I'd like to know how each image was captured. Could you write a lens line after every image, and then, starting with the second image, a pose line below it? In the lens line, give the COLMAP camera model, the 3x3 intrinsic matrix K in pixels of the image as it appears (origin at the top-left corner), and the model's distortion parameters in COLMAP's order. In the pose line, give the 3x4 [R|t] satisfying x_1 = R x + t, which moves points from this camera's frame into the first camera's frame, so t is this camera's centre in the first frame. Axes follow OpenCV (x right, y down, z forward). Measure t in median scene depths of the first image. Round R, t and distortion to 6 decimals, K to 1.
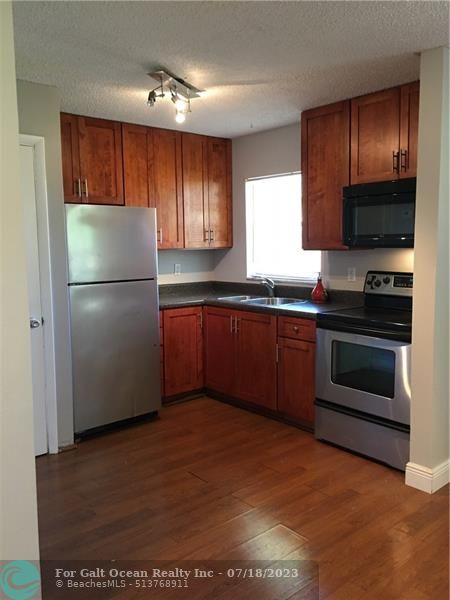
lens RADIAL K [[509.9, 0, 226.6], [0, 509.9, 292.0], [0, 0, 1]] dist [0.064605, -0.083097]
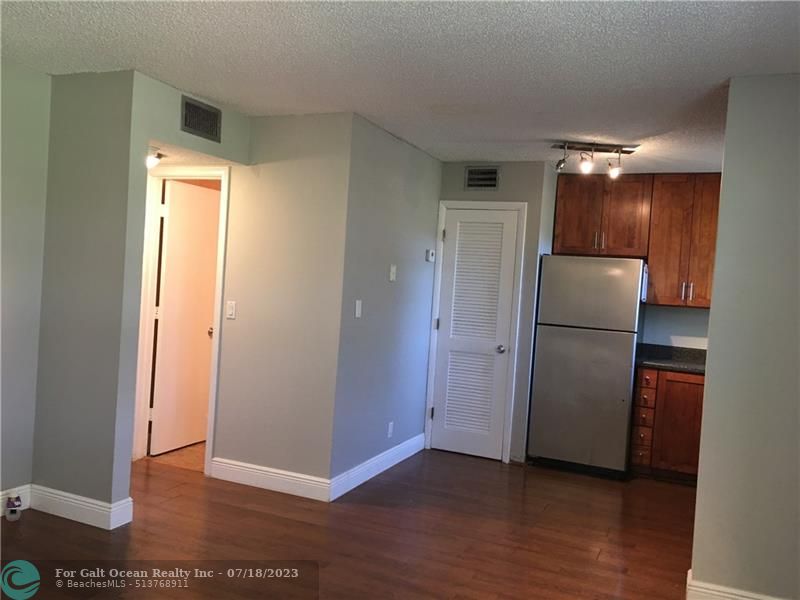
lens RADIAL K [[679.8, 0, 398.5], [0, 679.8, 304.5], [0, 0, 1]] dist [0.064605, -0.083097]
pose [[0.421408, 0.073828, -0.903861, 0.839120], [-0.161272, 0.986895, 0.005420, -0.013747], [0.892416, 0.143483, 0.427792, 0.045618]]
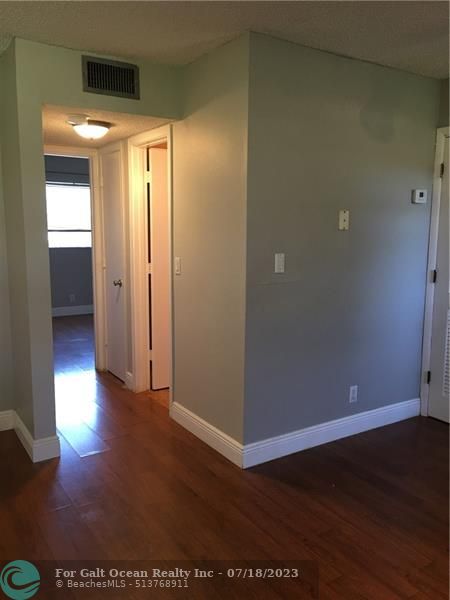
lens RADIAL K [[509.9, 0, 224.6], [0, 509.9, 298.1], [0, 0, 1]] dist [0.064605, -0.083097]
pose [[-0.148653, 0.154911, -0.976681, 0.554737], [-0.106085, 0.979456, 0.171497, -0.059530], [0.983183, 0.129105, -0.129165, 0.489304]]
